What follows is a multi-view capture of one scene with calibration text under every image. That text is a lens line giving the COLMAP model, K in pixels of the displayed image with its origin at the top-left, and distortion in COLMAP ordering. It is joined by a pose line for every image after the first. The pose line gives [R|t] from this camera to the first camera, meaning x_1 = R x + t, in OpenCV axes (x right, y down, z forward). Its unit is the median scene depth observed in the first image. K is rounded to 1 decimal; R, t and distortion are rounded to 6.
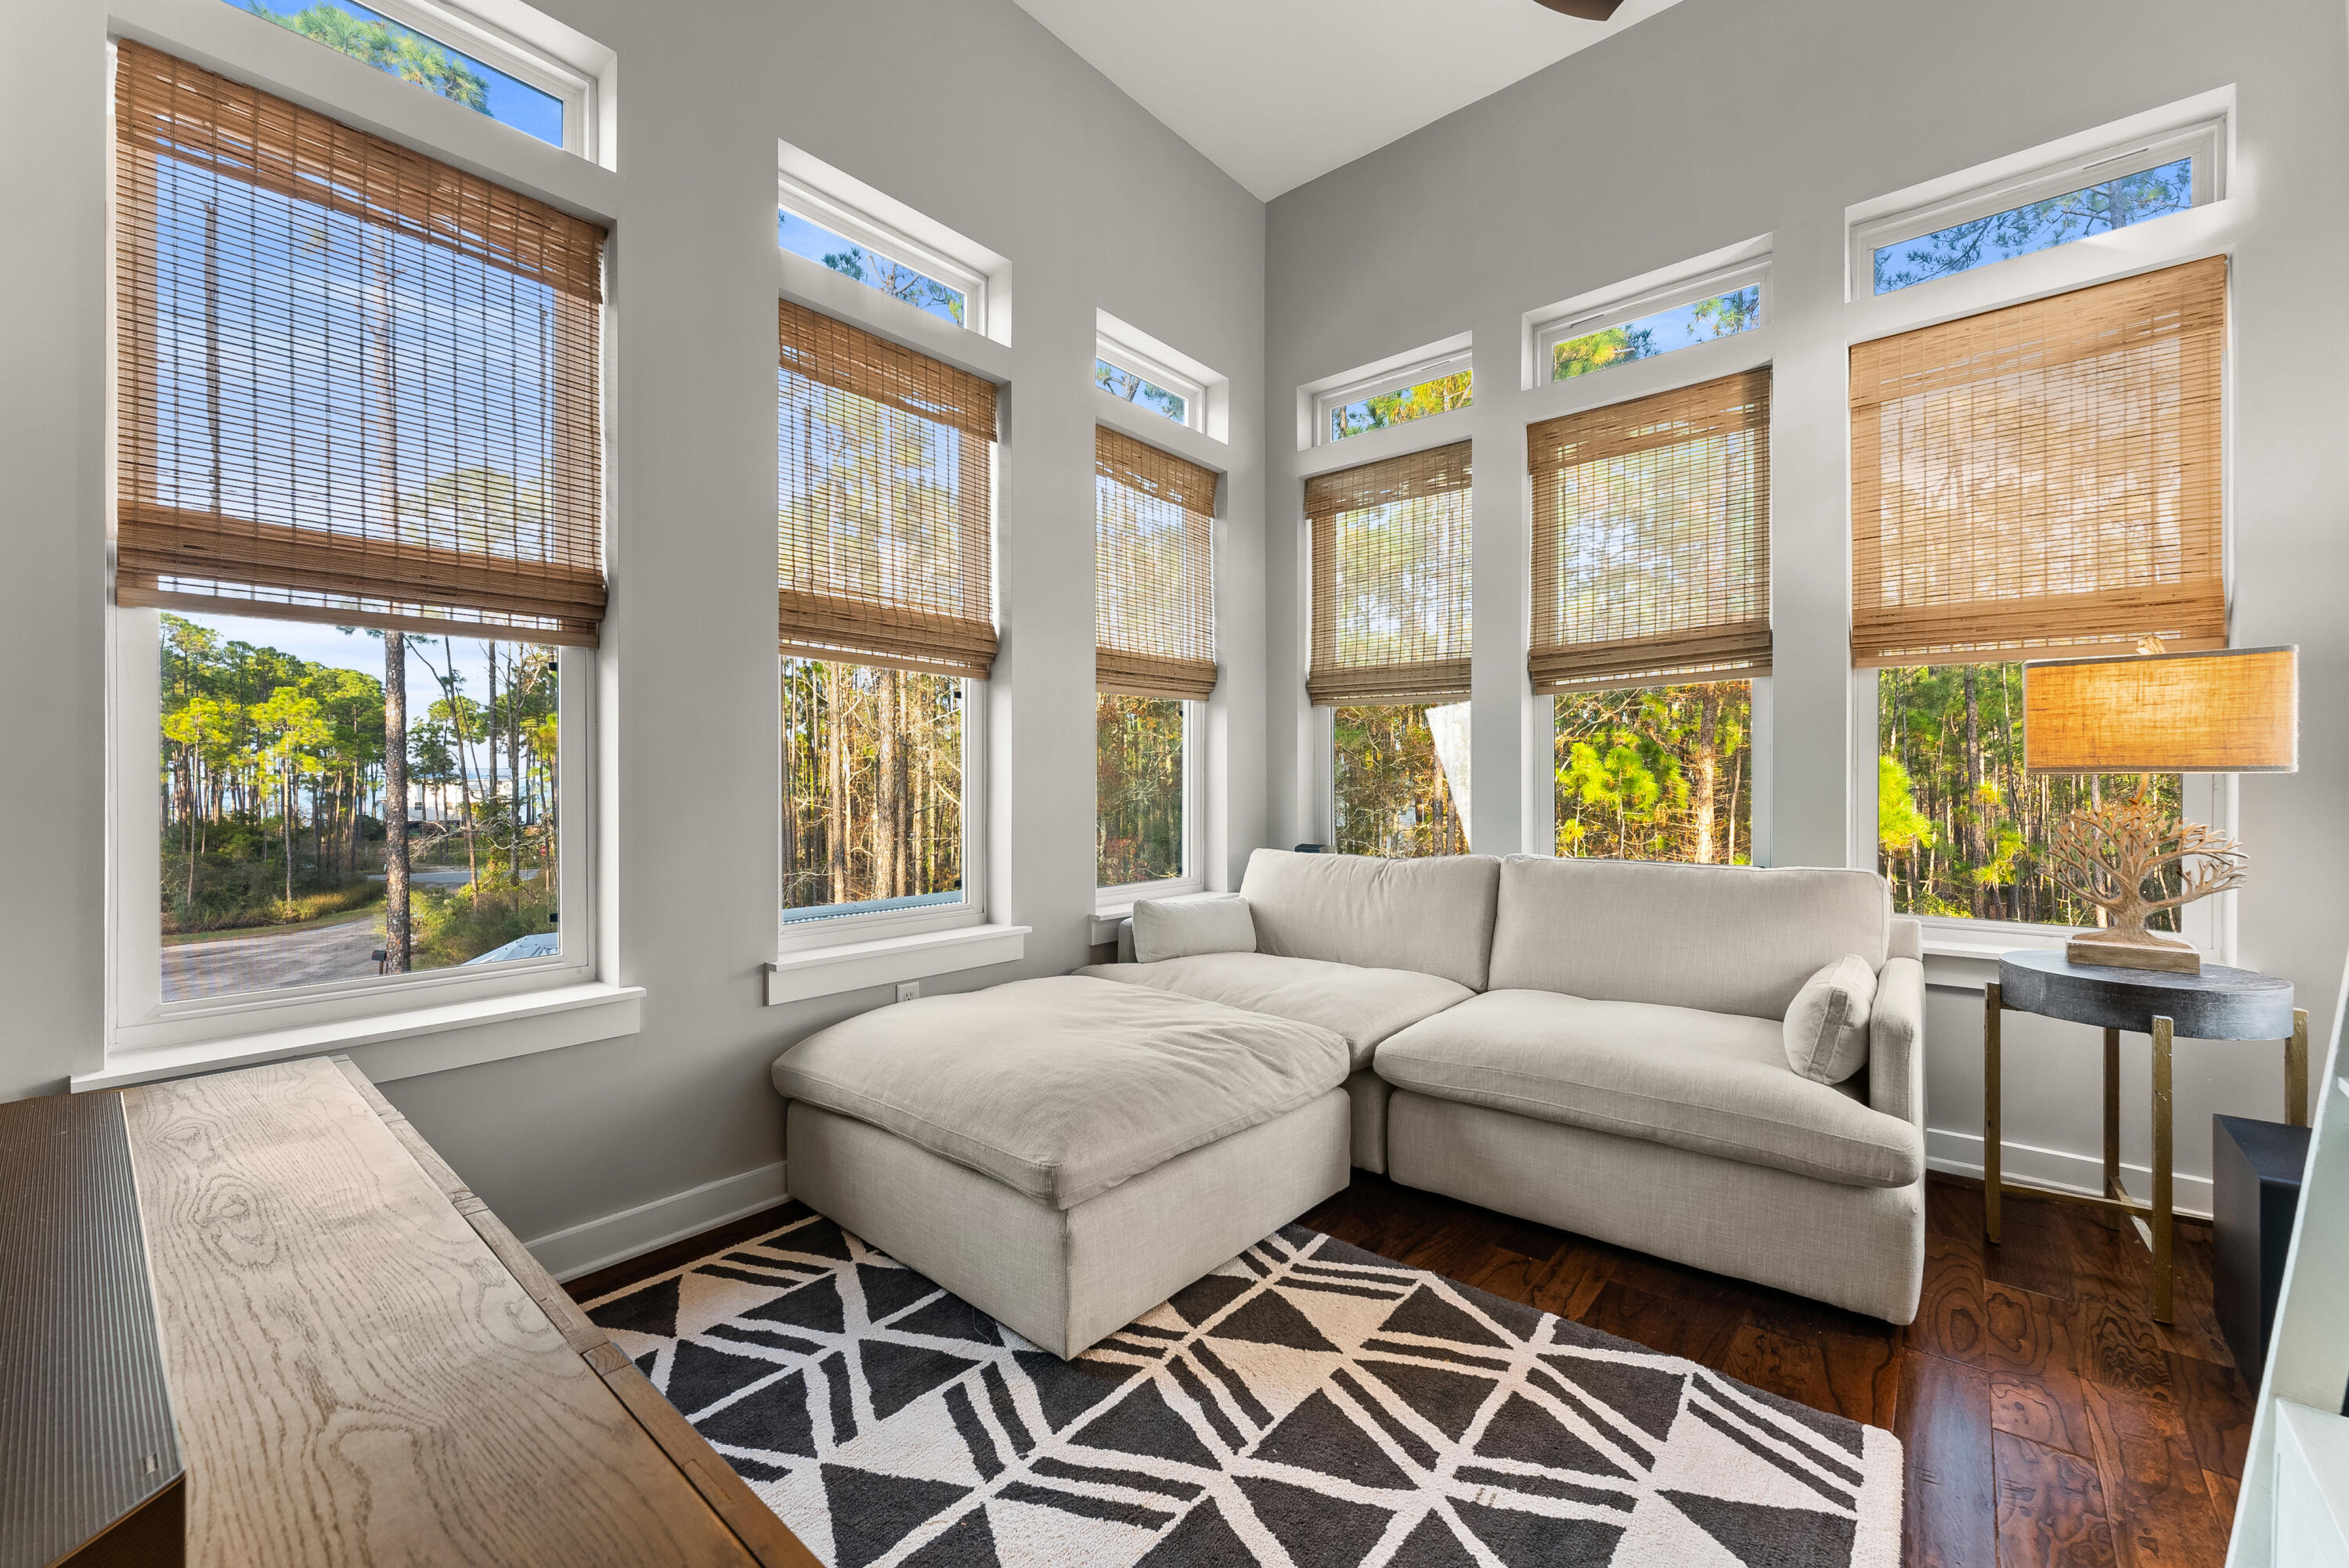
lens RADIAL K [[936.6, 0, 1178.8], [0, 936.6, 785.2], [0, 0, 1]] dist [0.000126, -0.000359]
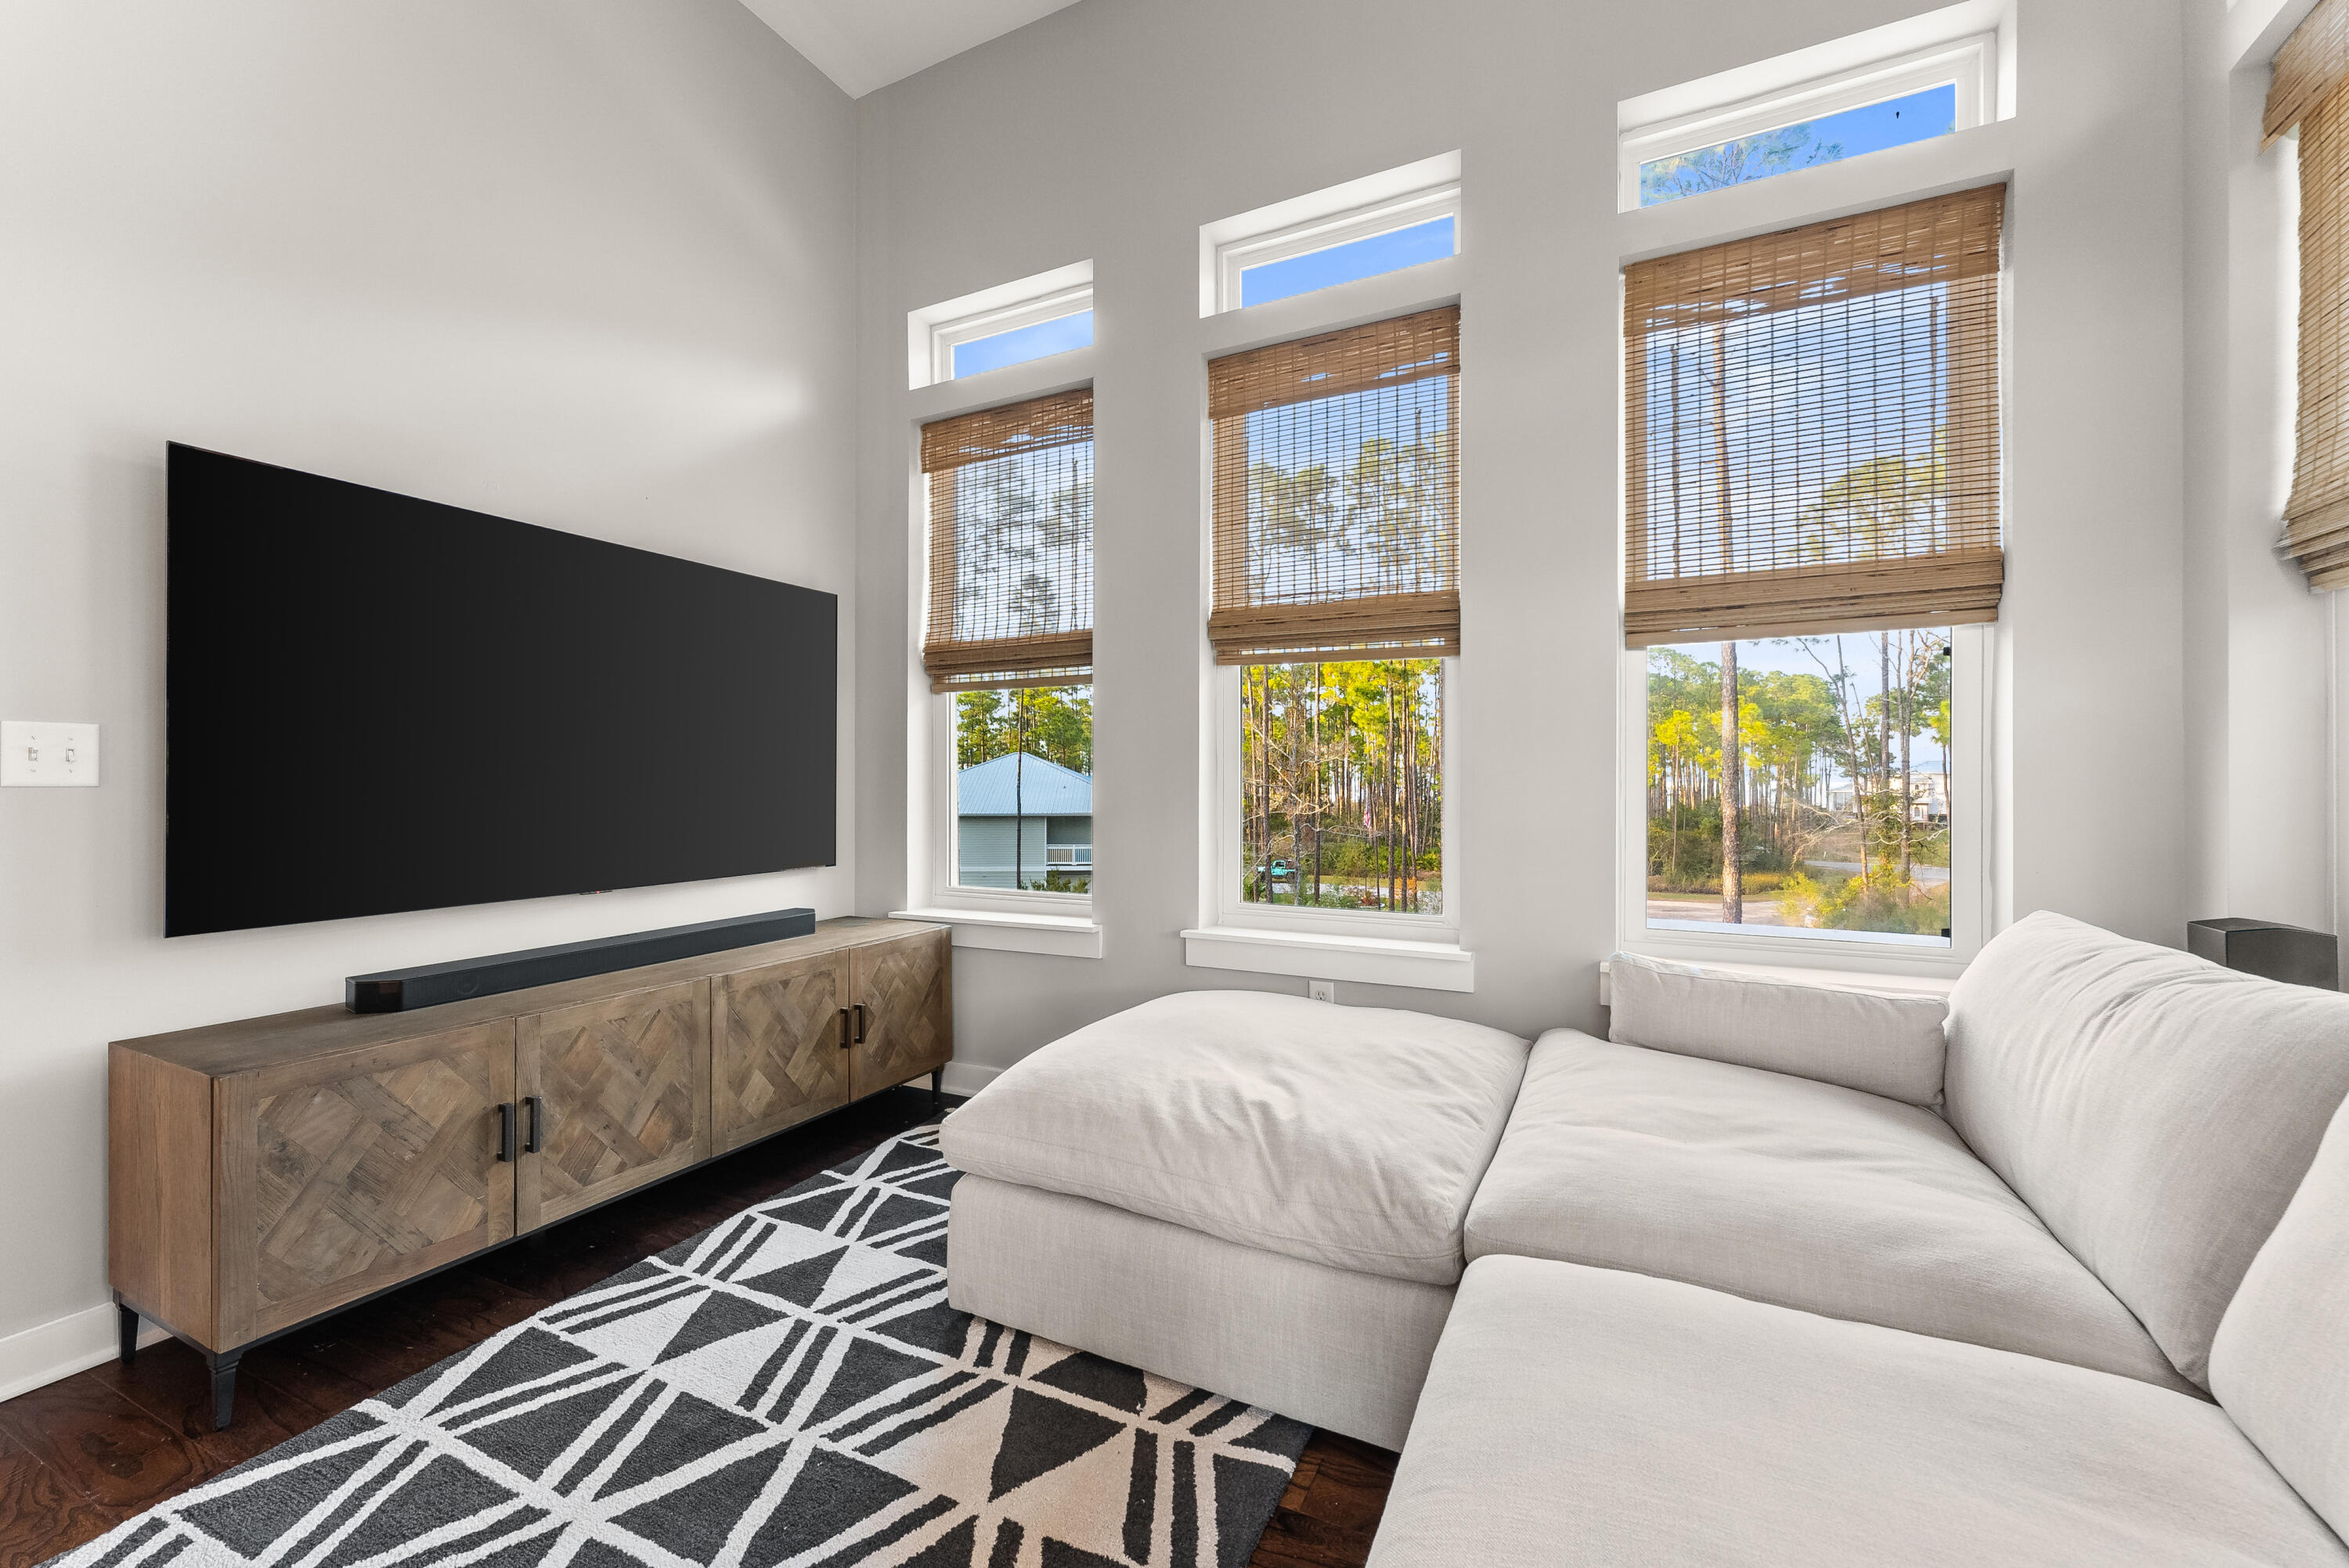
lens RADIAL K [[936.6, 0, 1177.9], [0, 936.6, 779.1], [0, 0, 1]] dist [0.000126, -0.000359]
pose [[0.245939, 0.002649, -0.969282, 0.849191], [-0.002483, 0.999995, 0.002103, -0.001558], [0.969282, 0.001890, 0.245944, 0.838561]]
